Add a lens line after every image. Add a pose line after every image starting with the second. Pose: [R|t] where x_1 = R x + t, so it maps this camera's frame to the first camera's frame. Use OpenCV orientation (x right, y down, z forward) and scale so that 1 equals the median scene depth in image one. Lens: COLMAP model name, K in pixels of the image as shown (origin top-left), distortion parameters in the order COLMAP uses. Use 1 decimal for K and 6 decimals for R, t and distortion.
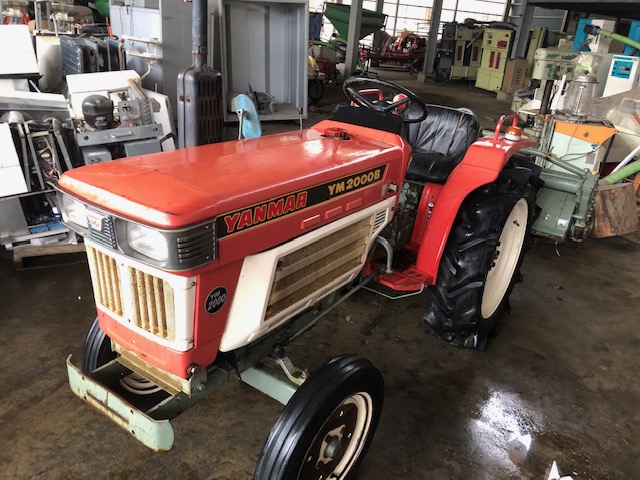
lens RADIAL K [[533.3, 0, 317.9], [0, 533.3, 240.7], [0, 0, 1]] dist [0.012385, 0.007129]
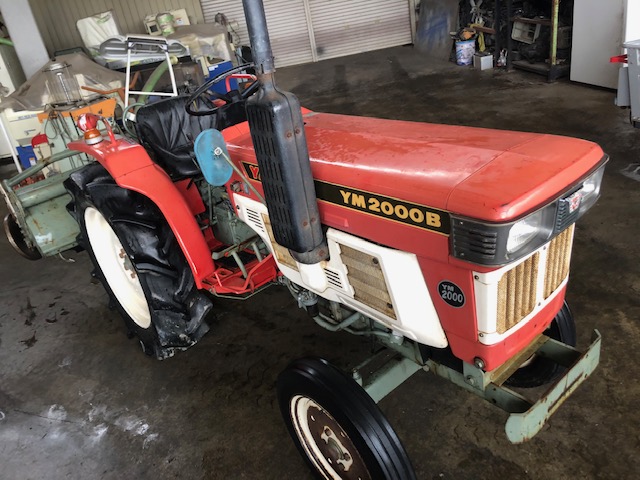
lens RADIAL K [[533.3, 0, 317.9], [0, 533.3, 240.7], [0, 0, 1]] dist [0.012385, 0.007129]
pose [[0.226835, -0.543360, 0.808274, -0.136709], [0.532402, 0.764111, 0.364257, -0.059802], [-0.815533, 0.347700, 0.462613, 0.098038]]
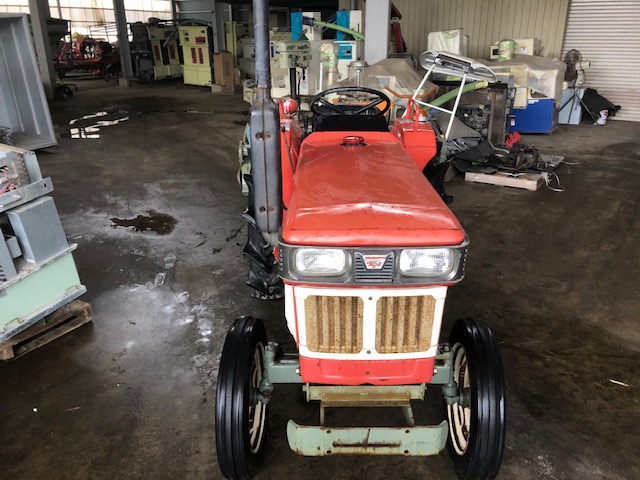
lens RADIAL K [[533.3, 0, 317.9], [0, 533.3, 240.7], [0, 0, 1]] dist [0.012385, 0.007129]
pose [[0.816879, -0.288155, 0.499675, -0.102893], [0.284251, 0.954888, 0.085972, -0.019955], [-0.501907, 0.071805, 0.861936, 0.018471]]
